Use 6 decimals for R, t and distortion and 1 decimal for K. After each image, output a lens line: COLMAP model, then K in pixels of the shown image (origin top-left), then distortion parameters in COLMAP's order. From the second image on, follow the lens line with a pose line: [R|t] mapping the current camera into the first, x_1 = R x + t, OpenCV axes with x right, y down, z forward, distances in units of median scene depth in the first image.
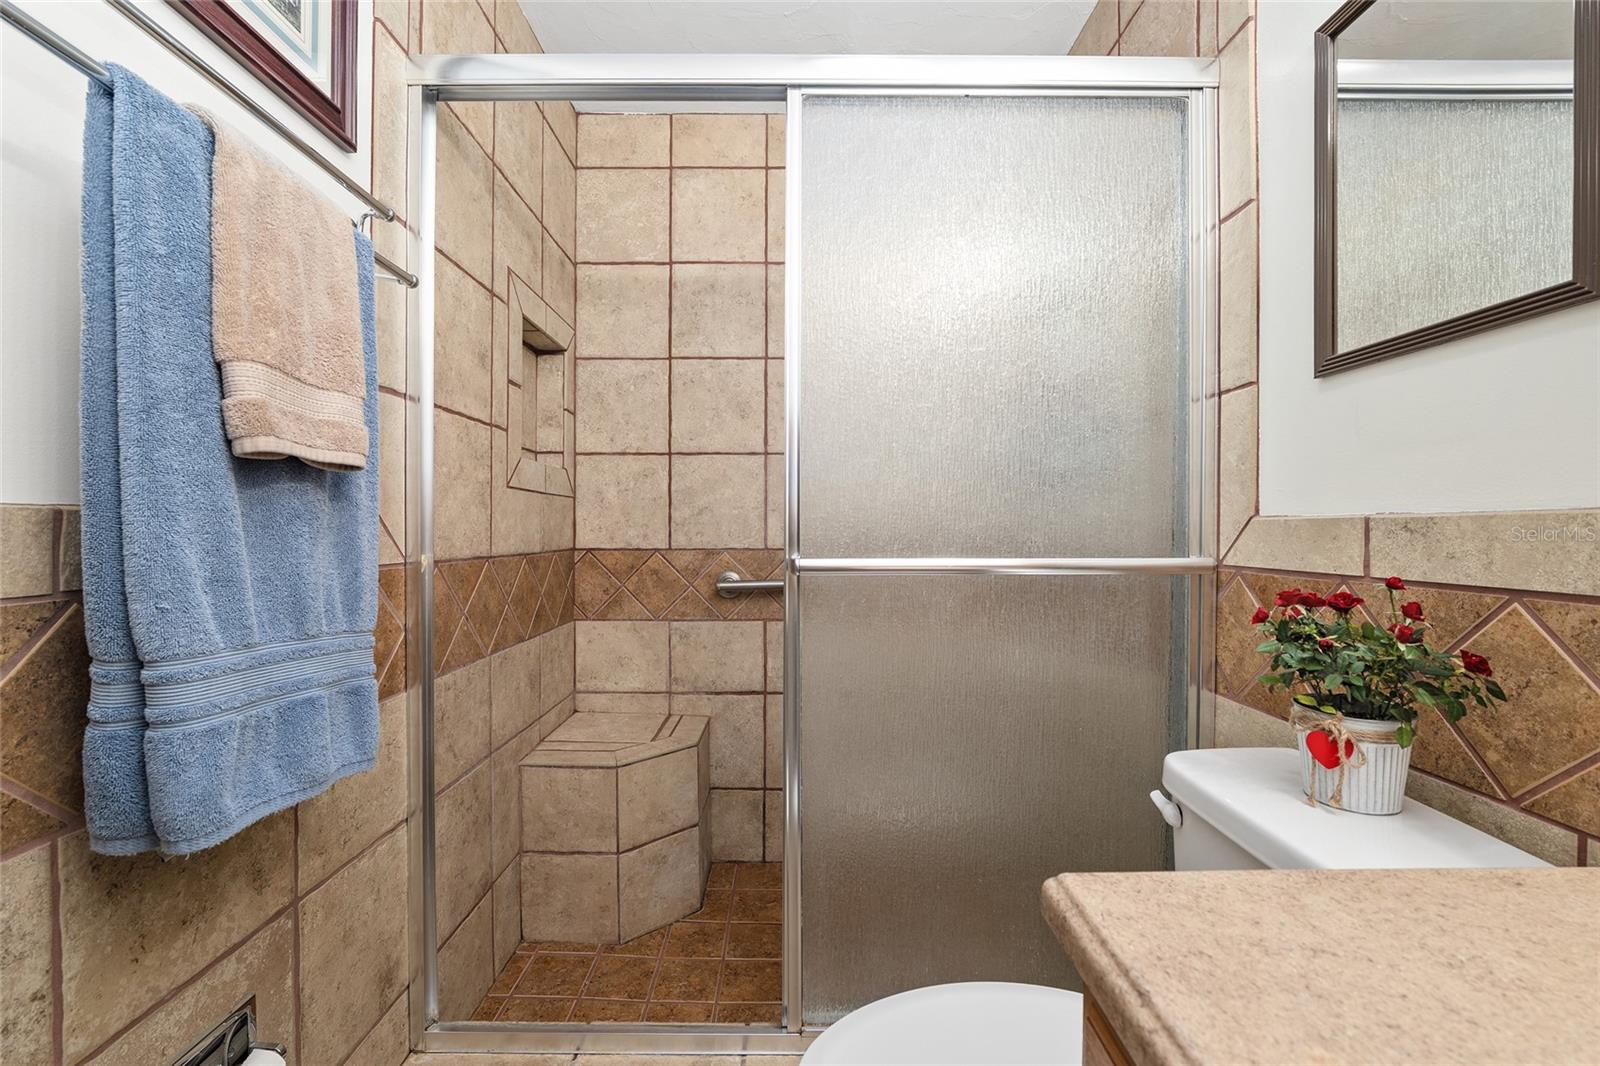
lens RADIAL K [[663.6, 0, 800.0], [0, 663.6, 533.0], [0, 0, 1]] dist [-0.001323, -0.000192]
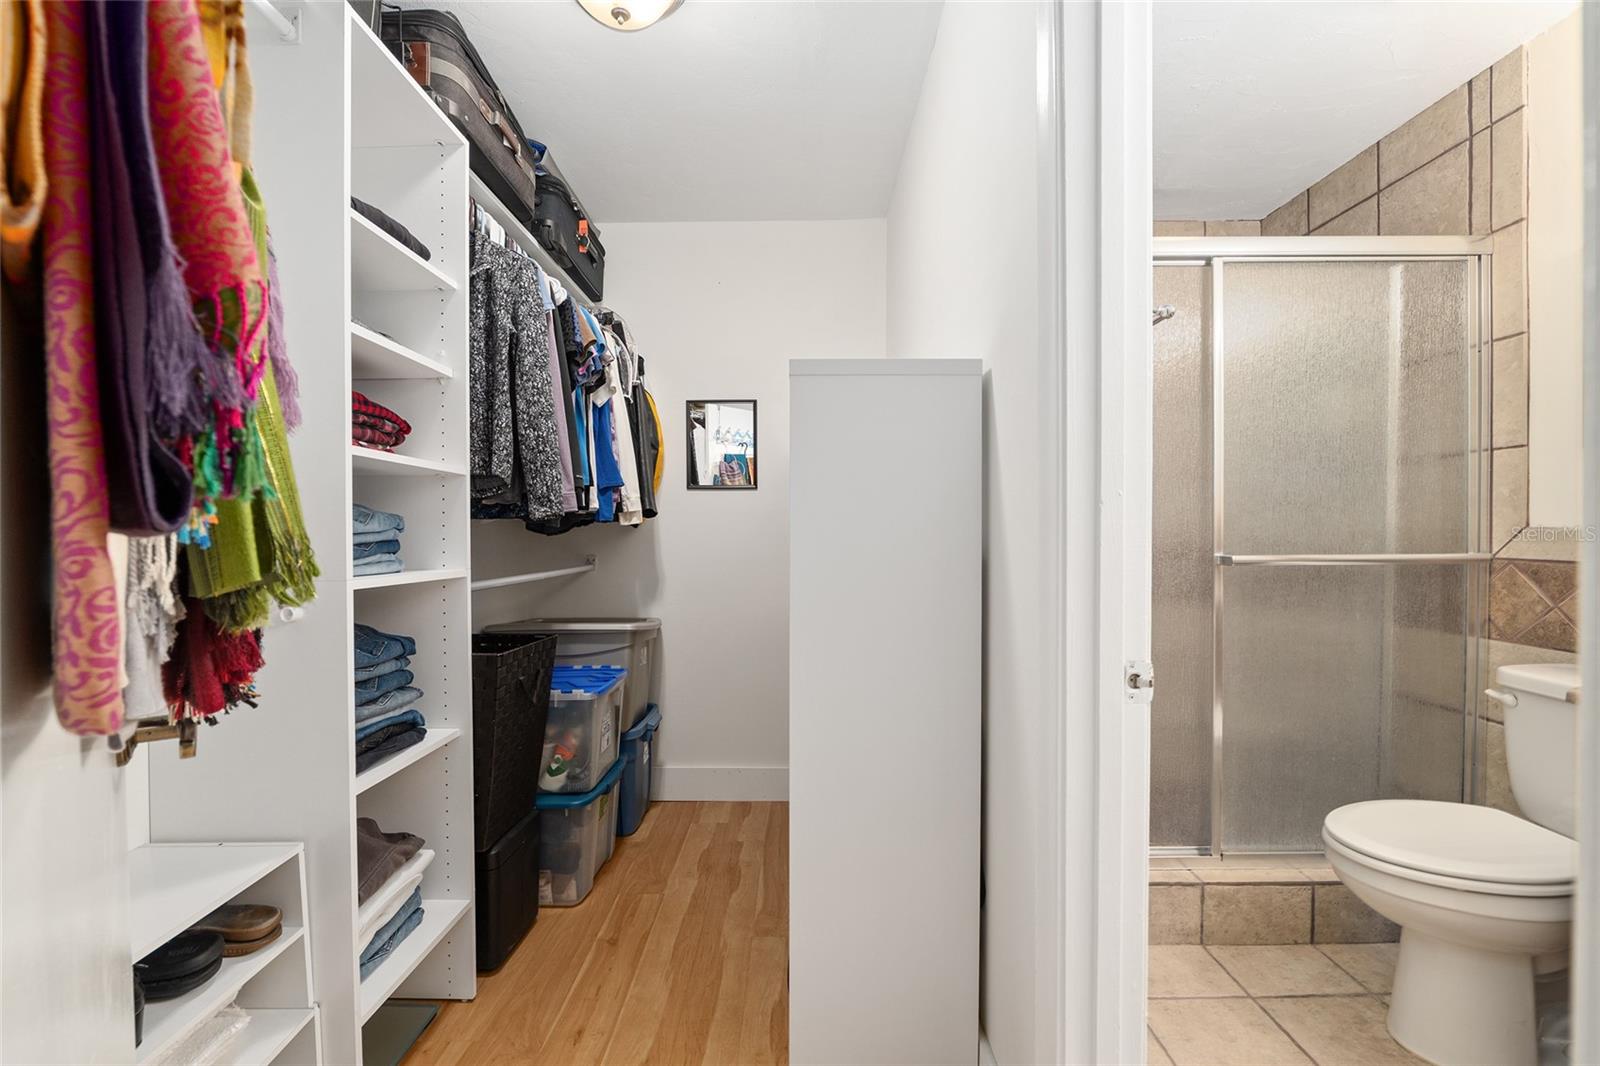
lens RADIAL K [[641.6, 0, 800.0], [0, 641.6, 533.0], [0, 0, 1]] dist [-0.000276, 0.000111]
pose [[0.999836, -0.002668, -0.017934, -0.995893], [0.002778, 0.999978, 0.006095, -0.025233], [0.017917, -0.006144, 0.999821, -0.564062]]
